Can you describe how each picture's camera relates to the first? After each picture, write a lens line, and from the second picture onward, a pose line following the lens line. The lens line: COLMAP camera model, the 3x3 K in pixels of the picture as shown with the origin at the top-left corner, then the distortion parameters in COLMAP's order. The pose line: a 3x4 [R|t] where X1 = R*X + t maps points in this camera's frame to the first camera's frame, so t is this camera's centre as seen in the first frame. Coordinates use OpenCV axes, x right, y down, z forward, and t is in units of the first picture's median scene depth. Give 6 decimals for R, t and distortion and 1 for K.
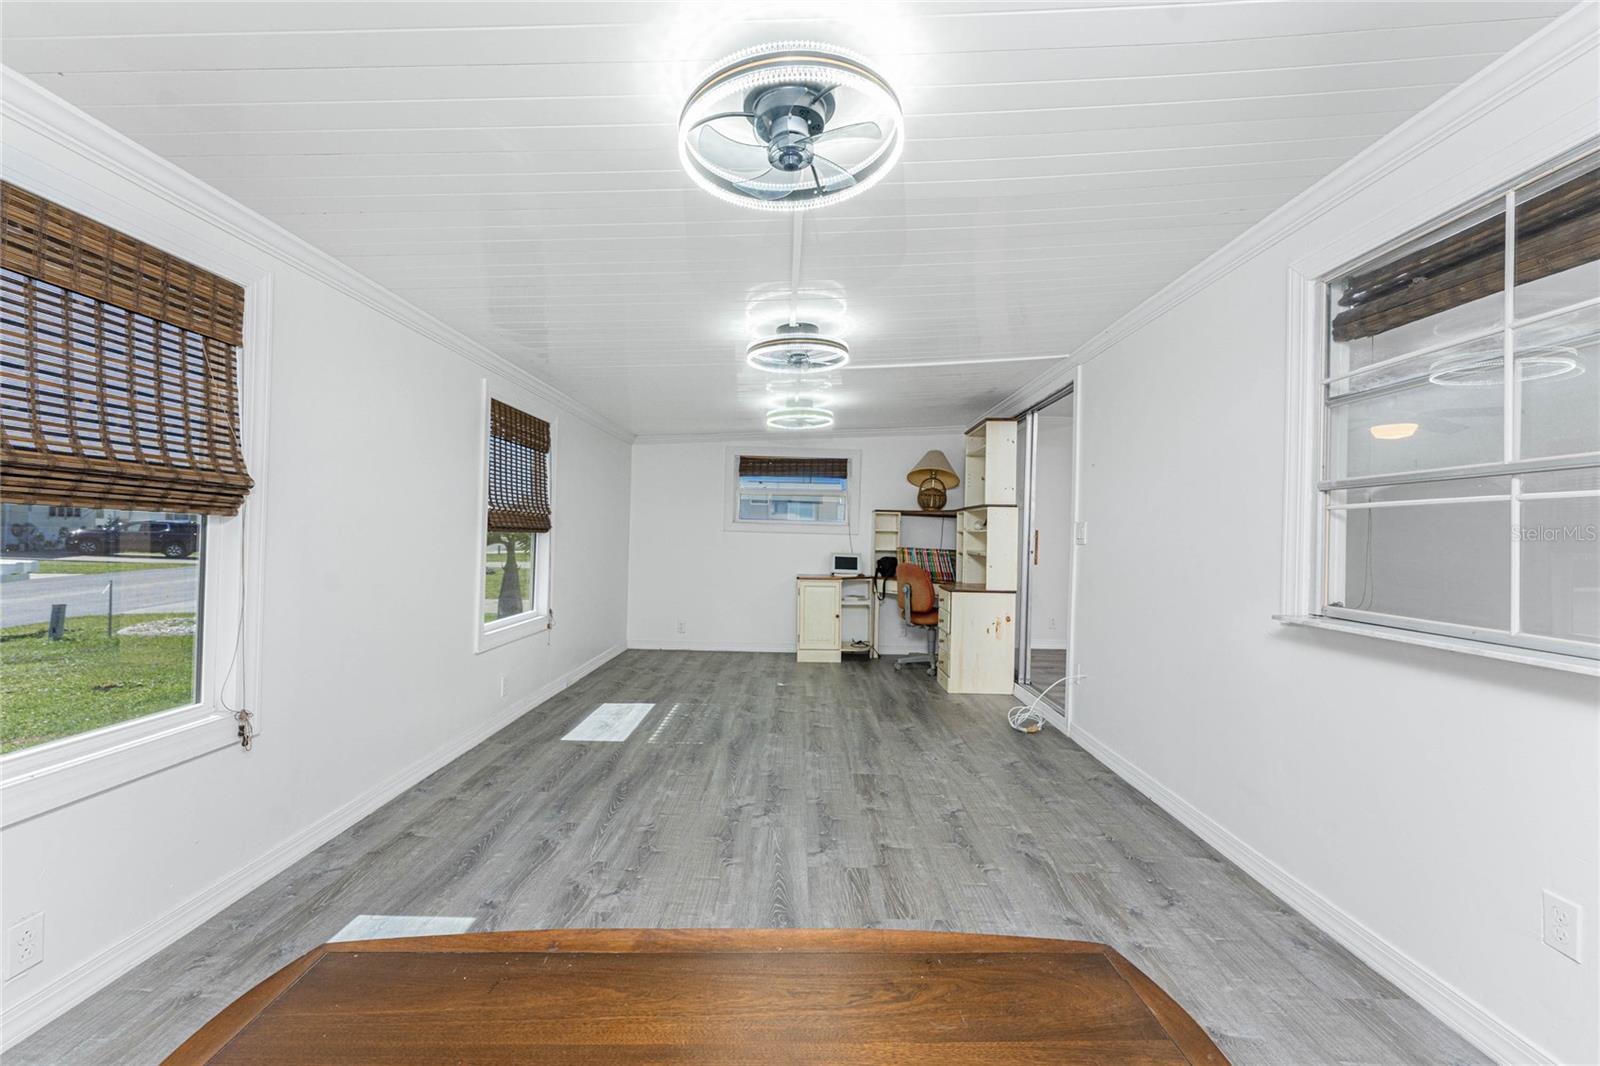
lens RADIAL K [[636.4, 0, 800.0], [0, 636.4, 533.0], [0, 0, 1]] dist [0.001076, 0.000092]
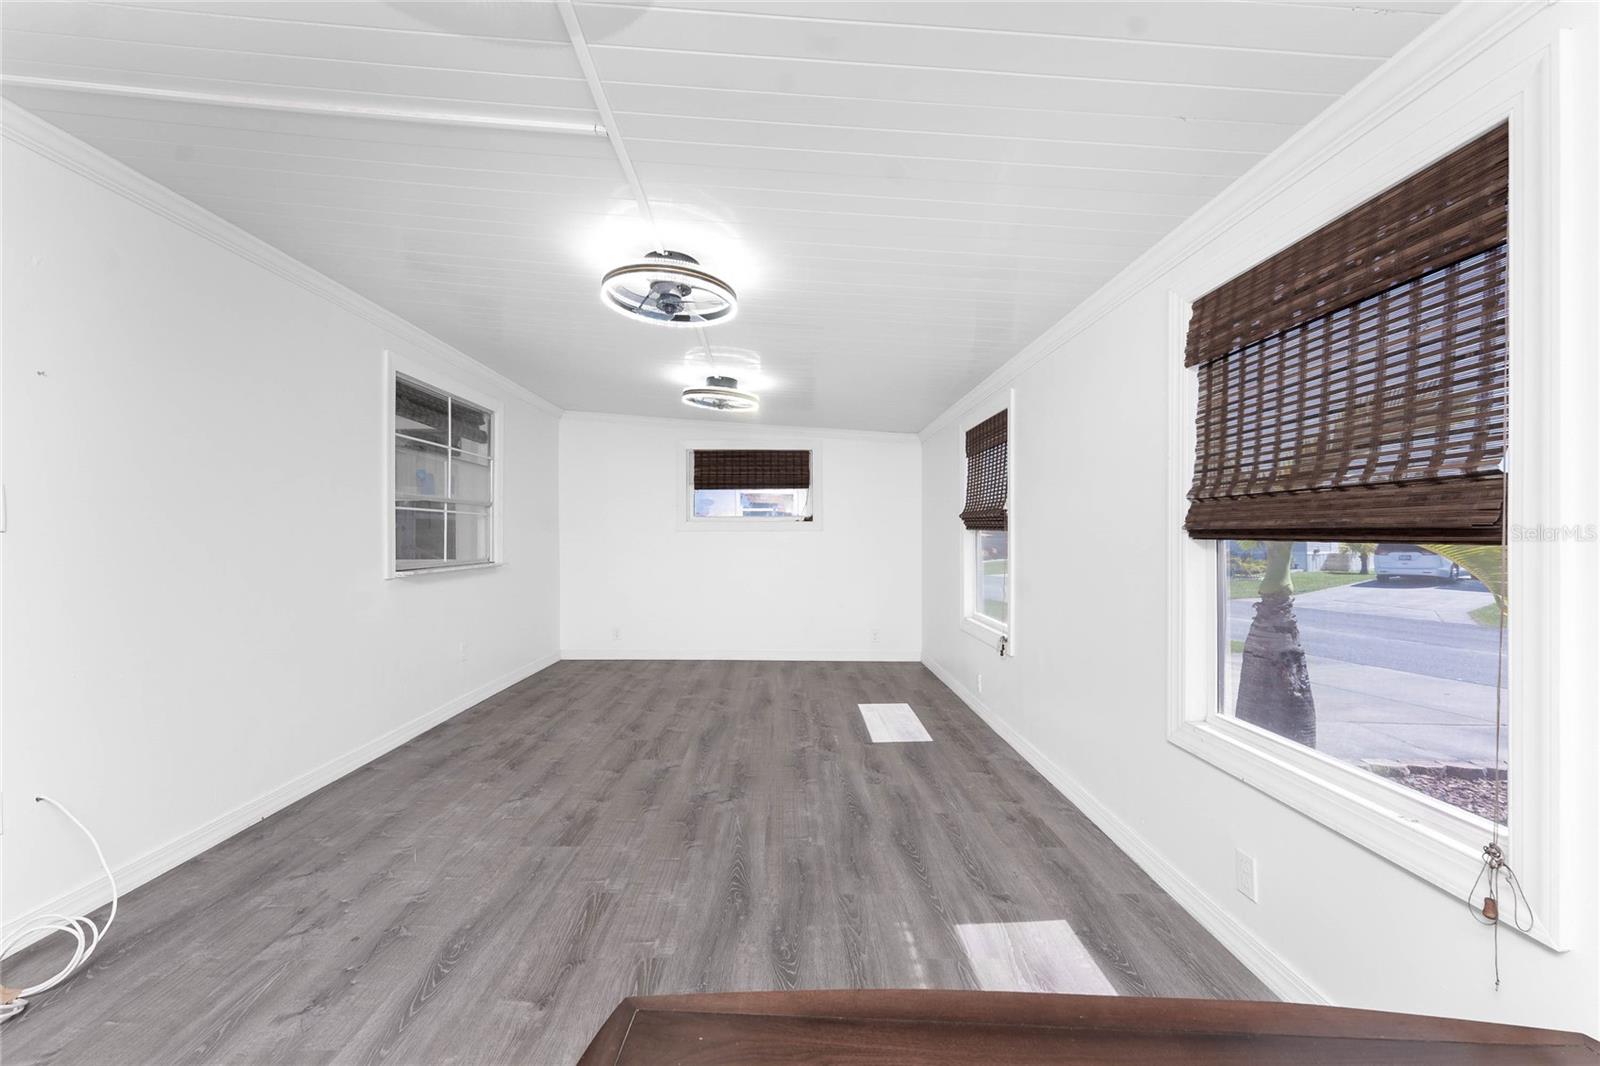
lens RADIAL K [[636.4, 0, 800.0], [0, 636.4, 533.0], [0, 0, 1]] dist [0.001076, 0.000092]
pose [[-0.999410, -0.028220, -0.019588, -0.171315], [-0.028072, 0.999576, -0.007792, 0.008032], [0.019799, -0.007238, -0.999778, 1.990605]]
